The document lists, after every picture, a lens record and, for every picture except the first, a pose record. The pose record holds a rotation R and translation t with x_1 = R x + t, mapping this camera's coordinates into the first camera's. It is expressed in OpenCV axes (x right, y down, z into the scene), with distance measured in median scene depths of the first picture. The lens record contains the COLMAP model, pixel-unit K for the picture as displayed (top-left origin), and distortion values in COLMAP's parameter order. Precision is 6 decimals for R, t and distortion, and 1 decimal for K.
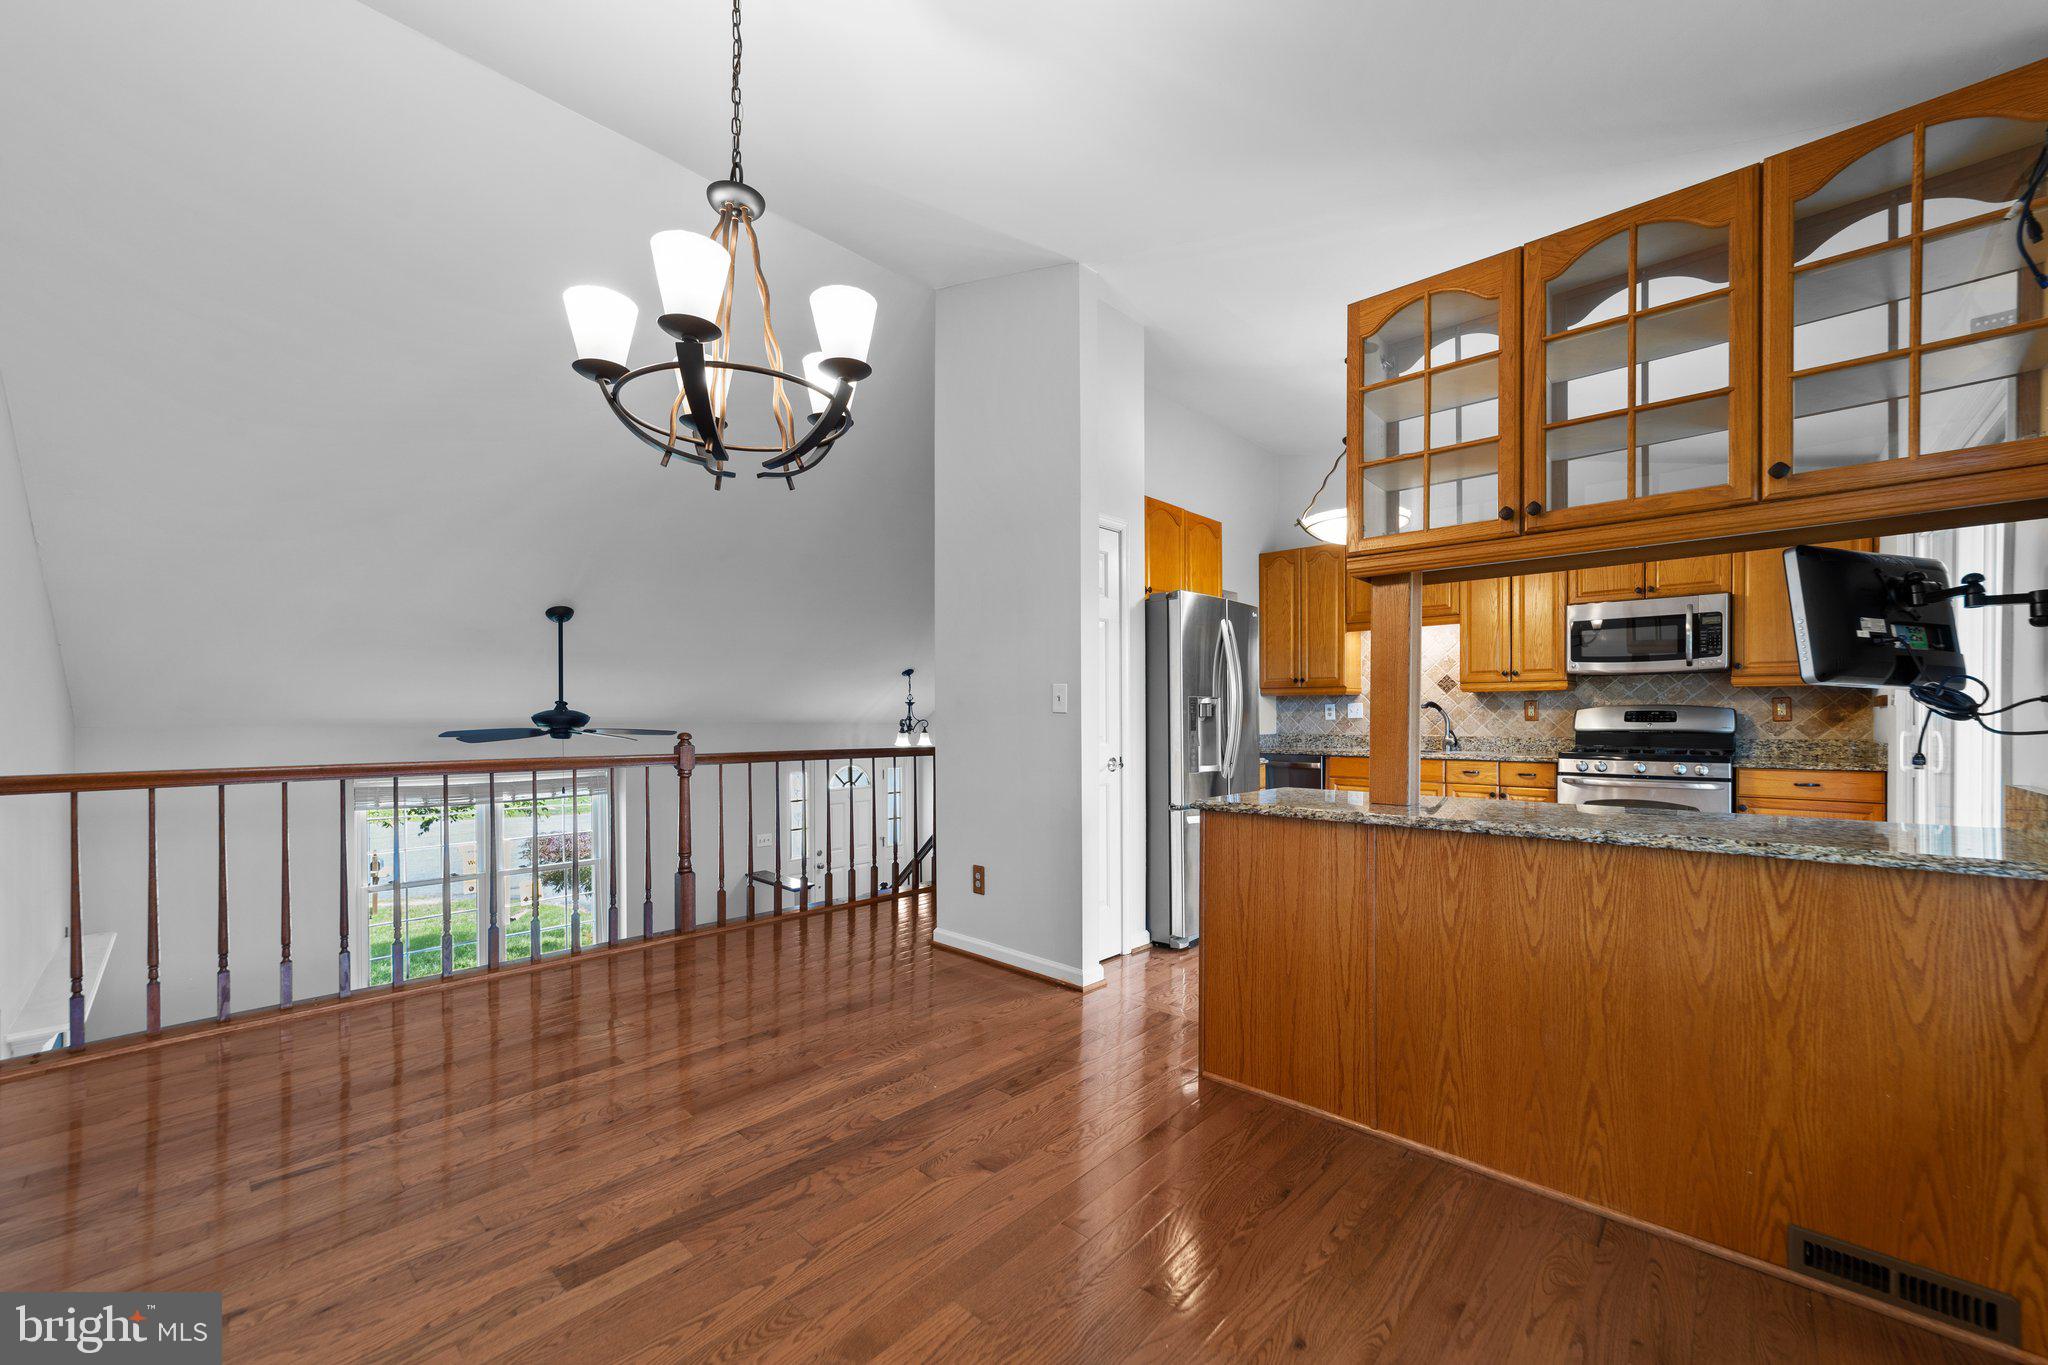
lens RADIAL K [[789.0, 0, 1020.9], [0, 789.0, 721.7], [0, 0, 1]] dist [-0.004108, 0.001593]
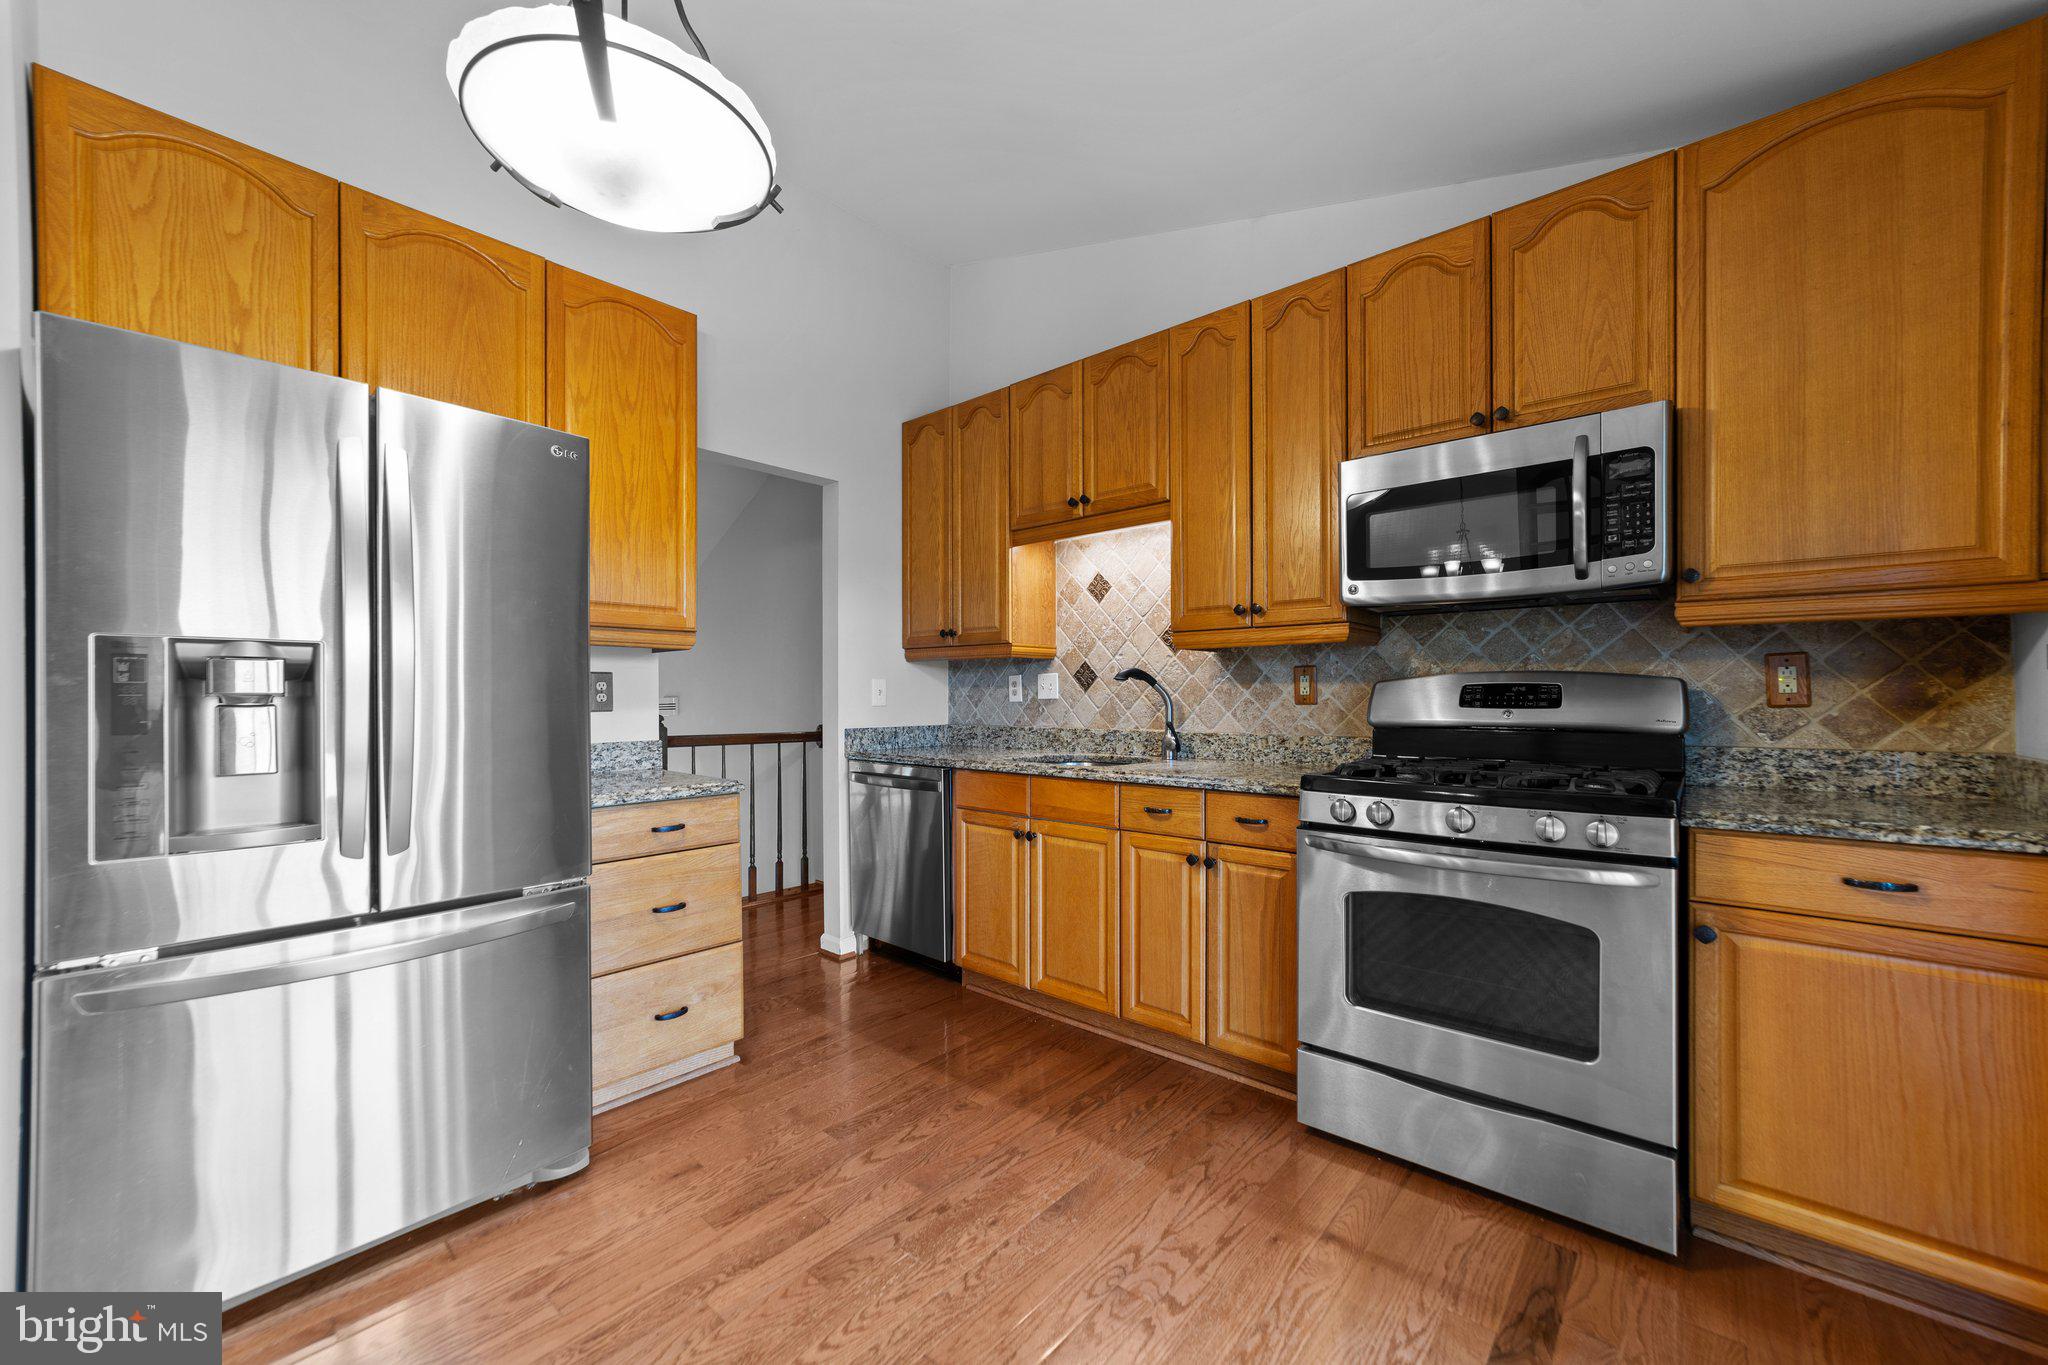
lens RADIAL K [[789.0, 0, 1014.0], [0, 789.0, 696.6], [0, 0, 1]] dist [-0.004108, 0.001593]
pose [[0.999468, -0.000132, 0.032624, 0.512585], [0.000300, 0.999987, -0.005164, -0.004219], [-0.032623, 0.005171, 0.999454, 0.566249]]
